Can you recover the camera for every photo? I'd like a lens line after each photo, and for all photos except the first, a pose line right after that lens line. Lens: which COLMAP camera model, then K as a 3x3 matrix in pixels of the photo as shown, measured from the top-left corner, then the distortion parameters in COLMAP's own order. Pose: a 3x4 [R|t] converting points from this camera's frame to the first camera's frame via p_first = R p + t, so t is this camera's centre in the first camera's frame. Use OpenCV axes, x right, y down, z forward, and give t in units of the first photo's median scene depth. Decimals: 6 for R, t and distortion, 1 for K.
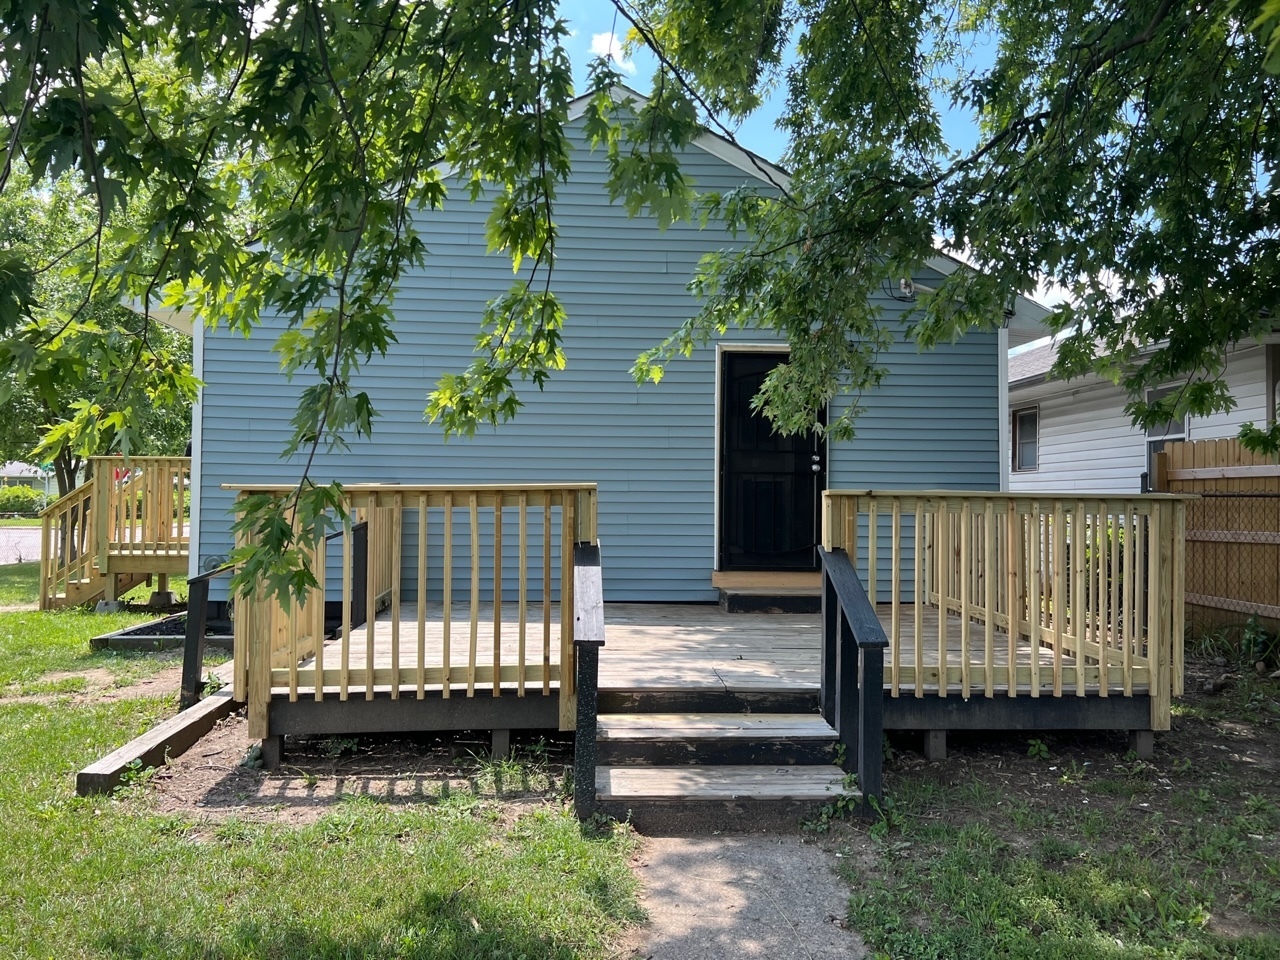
lens RADIAL K [[979.4, 0, 640.0], [0, 979.4, 480.0], [0, 0, 1]] dist [0.007543, 0.002832]
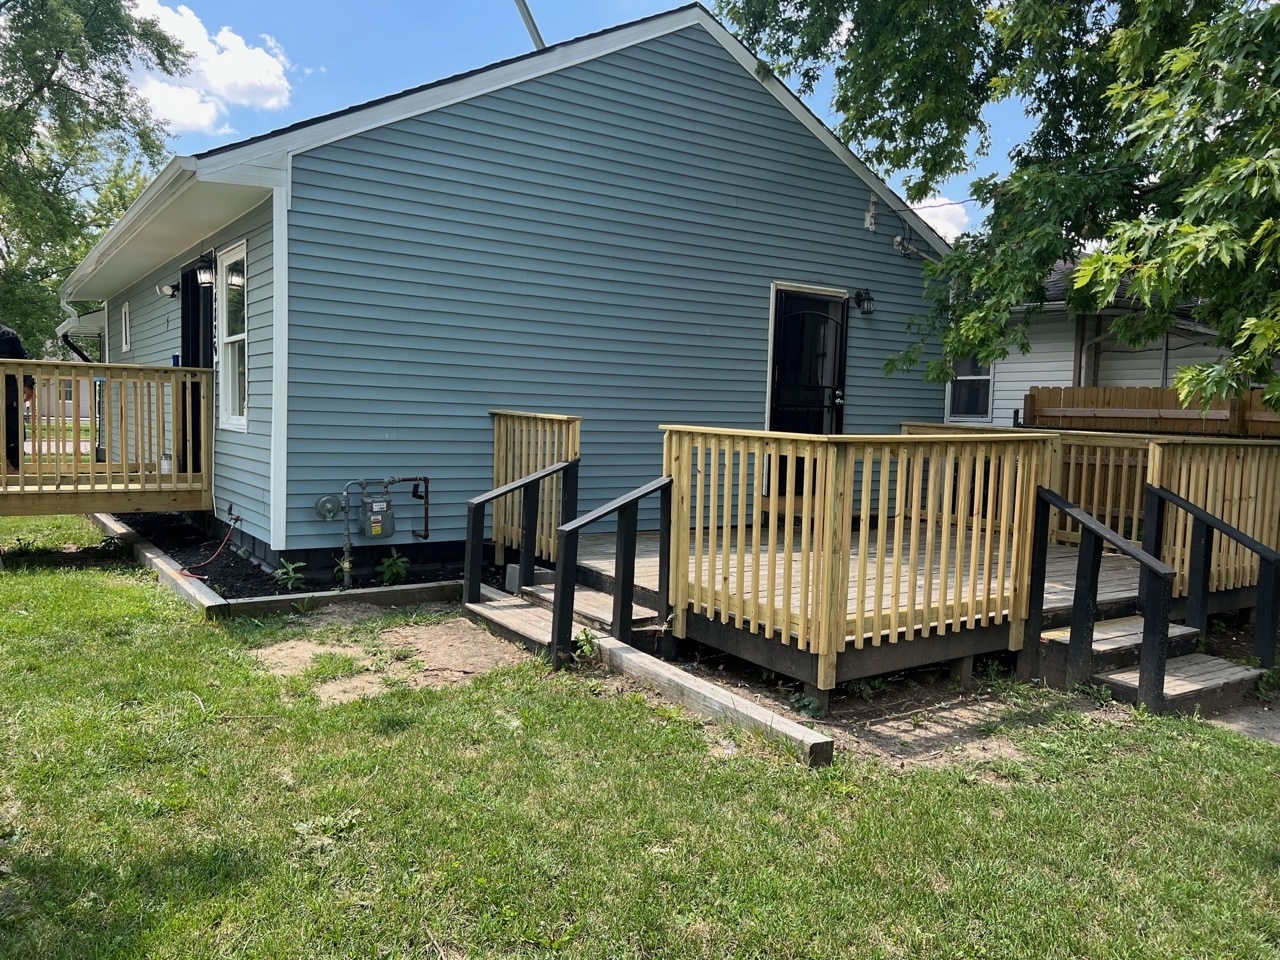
lens RADIAL K [[979.4, 0, 640.0], [0, 979.4, 480.0], [0, 0, 1]] dist [0.007543, 0.002832]
pose [[0.879541, -0.018270, 0.475472, -1.080339], [-0.027943, 0.995555, 0.089943, -0.035073], [-0.475002, -0.092395, 0.875121, 0.247174]]
